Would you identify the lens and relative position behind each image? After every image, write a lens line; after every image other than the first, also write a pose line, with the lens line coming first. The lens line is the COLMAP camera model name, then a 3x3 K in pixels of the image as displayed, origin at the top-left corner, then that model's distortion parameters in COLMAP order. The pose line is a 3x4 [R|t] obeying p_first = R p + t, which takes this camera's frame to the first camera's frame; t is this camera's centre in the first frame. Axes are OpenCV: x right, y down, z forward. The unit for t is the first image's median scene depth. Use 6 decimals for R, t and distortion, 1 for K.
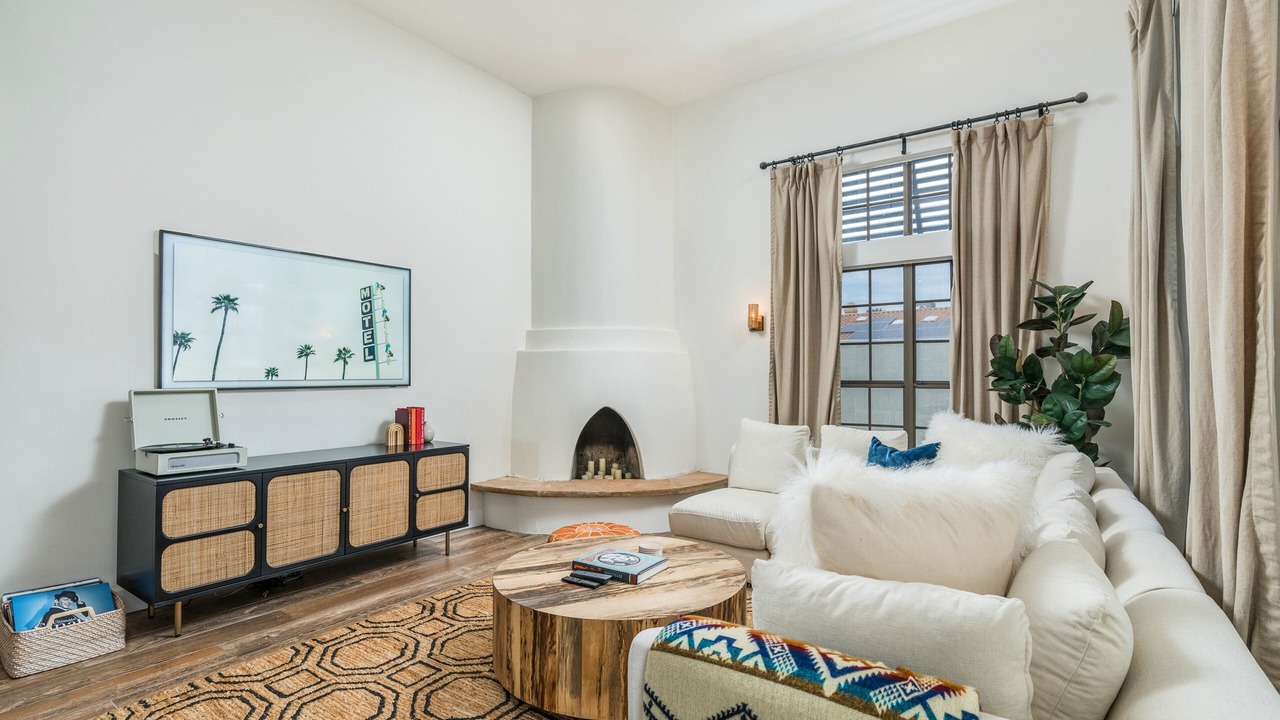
lens RADIAL K [[623.3, 0, 640.4], [0, 623.3, 360.7], [0, 0, 1]] dist [-0.000265, -0.000289]
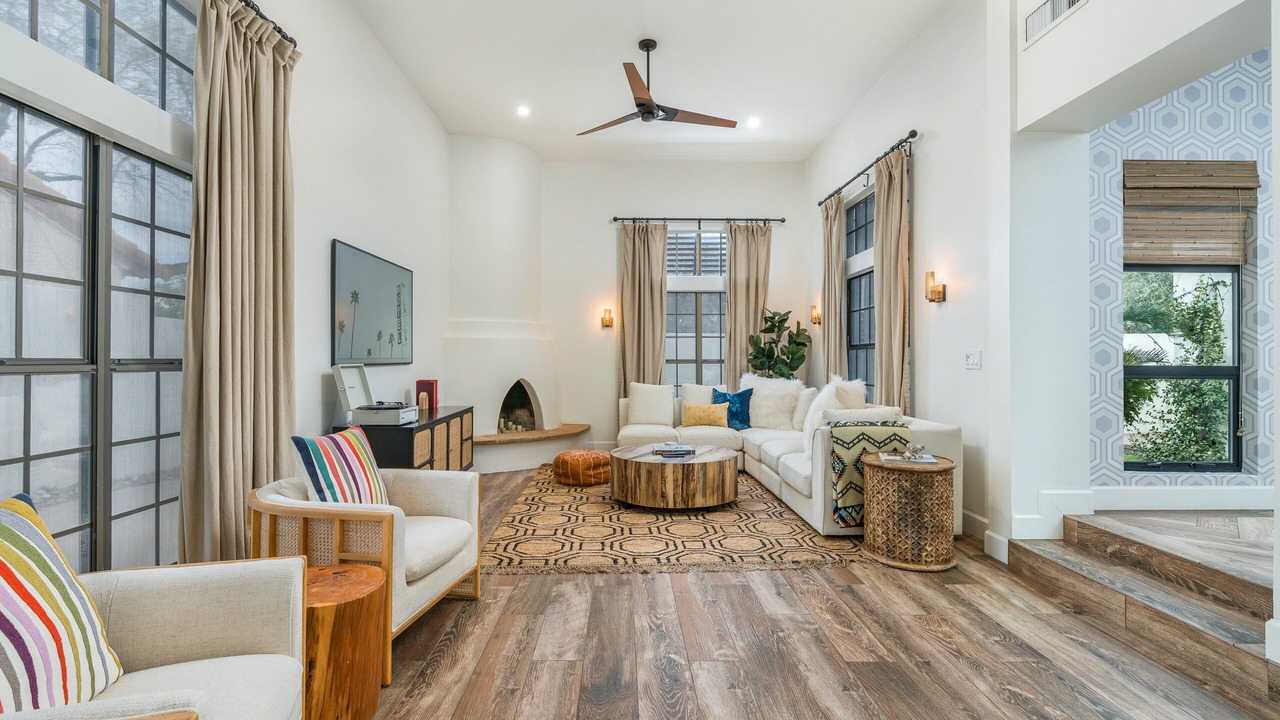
lens RADIAL K [[655.7, 0, 639.8], [0, 655.7, 357.5], [0, 0, 1]] dist [0.003253, 0.000281]
pose [[0.775505, -0.000654, 0.631341, -1.006023], [-0.009473, 0.999875, 0.012673, 0.006661], [-0.631270, -0.015809, 0.775402, -0.378476]]
